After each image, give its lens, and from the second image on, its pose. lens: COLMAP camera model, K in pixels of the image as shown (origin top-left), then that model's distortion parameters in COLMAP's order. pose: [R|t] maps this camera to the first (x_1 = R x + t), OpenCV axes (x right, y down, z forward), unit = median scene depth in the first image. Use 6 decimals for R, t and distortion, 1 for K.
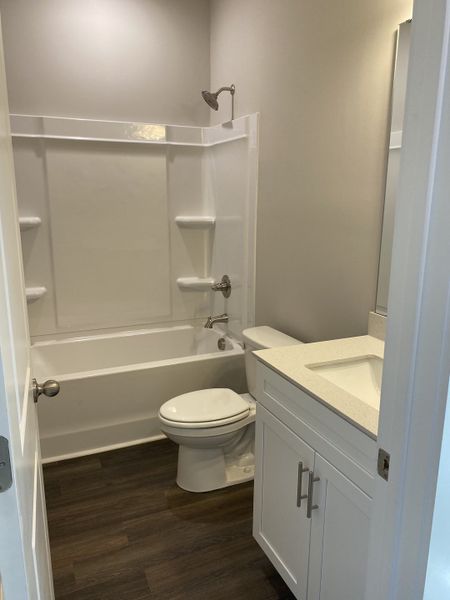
lens RADIAL K [[459.0, 0, 223.6], [0, 459.0, 303.1], [0, 0, 1]] dist [0.039916, -0.054357]
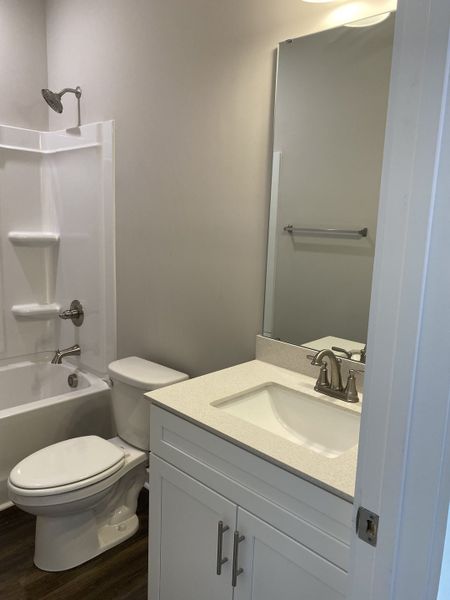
lens RADIAL K [[459.0, 0, 226.9], [0, 459.0, 297.7], [0, 0, 1]] dist [0.039916, -0.054357]
pose [[0.925500, -0.038275, 0.376808, -0.074201], [0.056862, 0.997646, -0.038322, -0.020057], [-0.374454, 0.056893, 0.925498, 0.104702]]
